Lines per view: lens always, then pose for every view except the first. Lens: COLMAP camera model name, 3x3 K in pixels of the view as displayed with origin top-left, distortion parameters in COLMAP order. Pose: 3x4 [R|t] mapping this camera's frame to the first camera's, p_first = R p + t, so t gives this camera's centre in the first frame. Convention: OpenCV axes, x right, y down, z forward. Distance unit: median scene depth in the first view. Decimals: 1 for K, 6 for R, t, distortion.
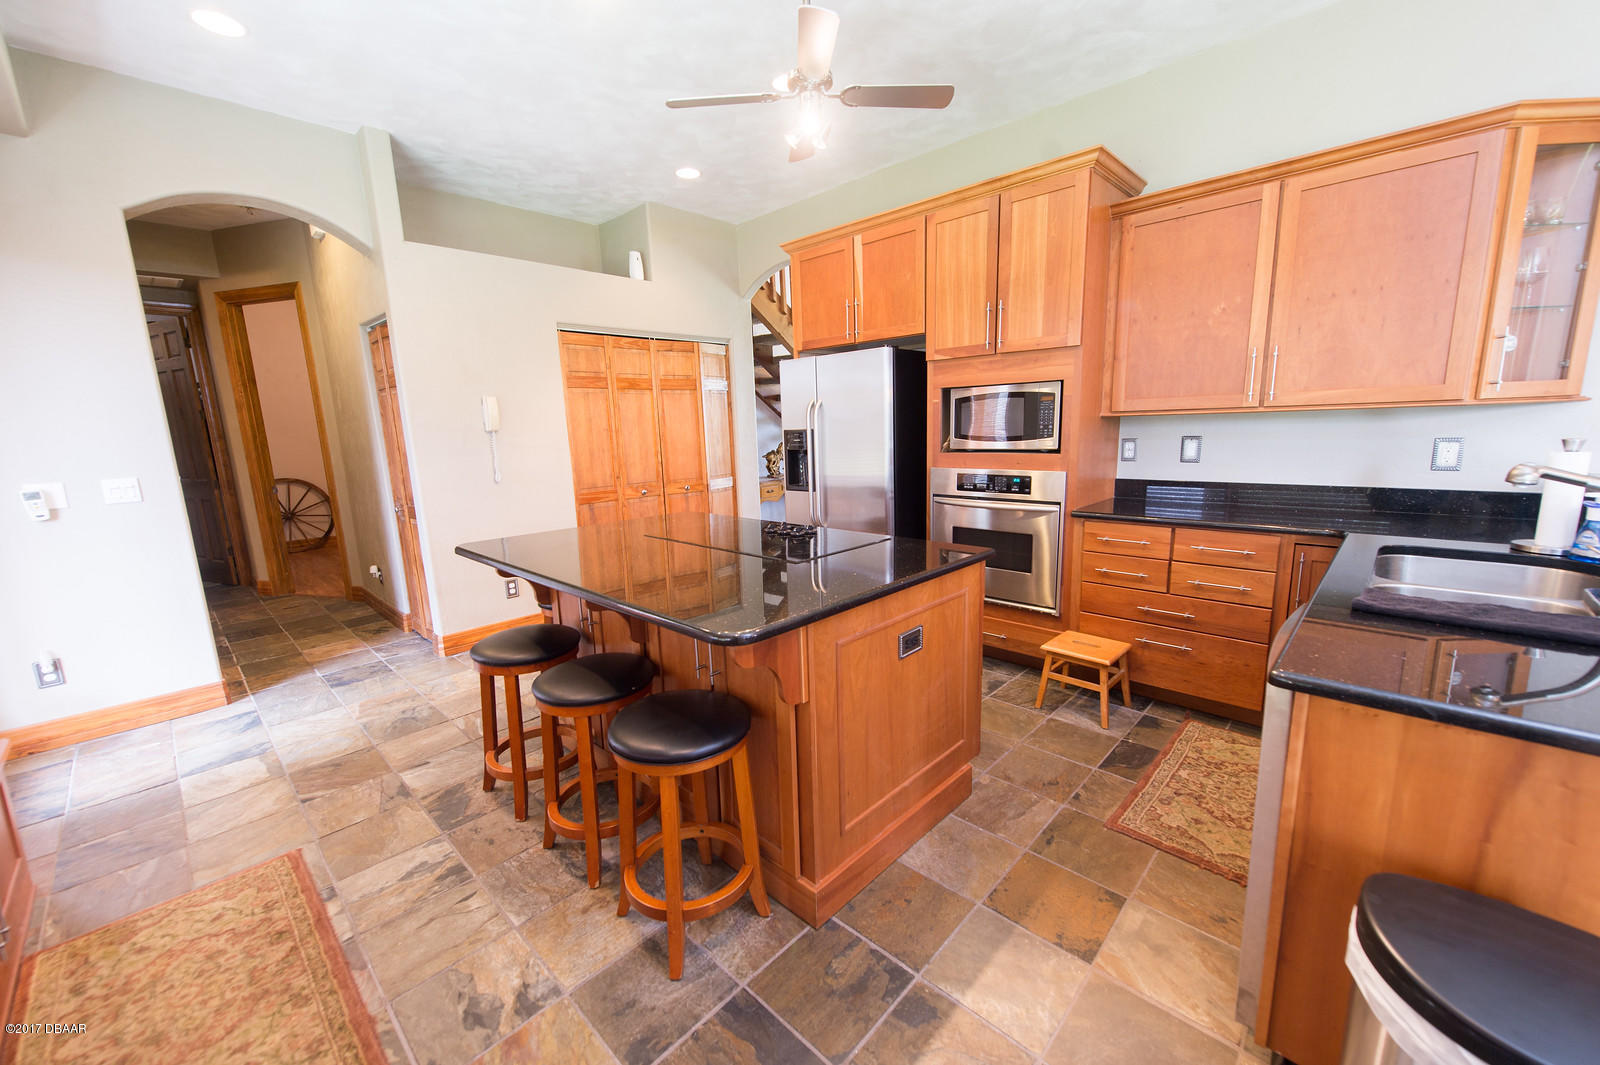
lens RADIAL K [[630.6, 0, 801.4], [0, 630.6, 540.2], [0, 0, 1]] dist [-0.003013, -0.000825]
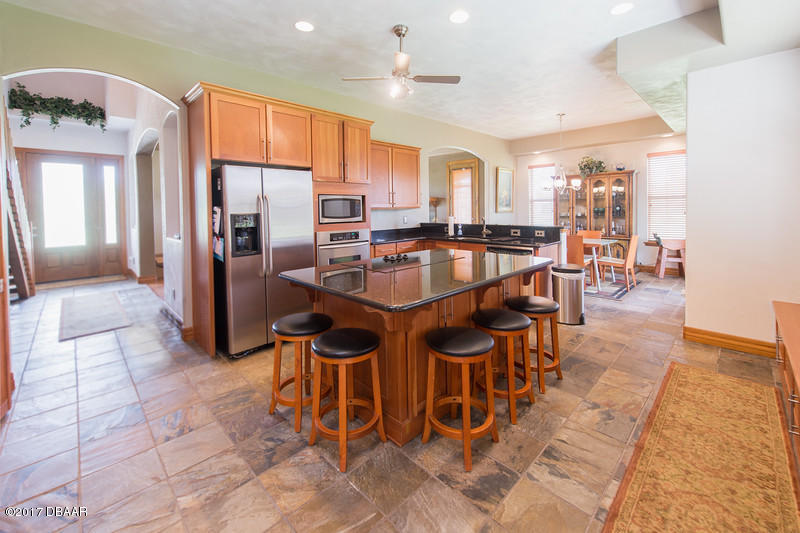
lens RADIAL K [[315.3, 0, 400.6], [0, 315.3, 214.3], [0, 0, 1]] dist [-0.003013, -0.000825]
pose [[0.052743, 0.011248, 0.998545, -1.457230], [0.191550, 0.981254, -0.021171, -0.182165], [-0.980065, 0.192388, 0.049600, 1.243621]]
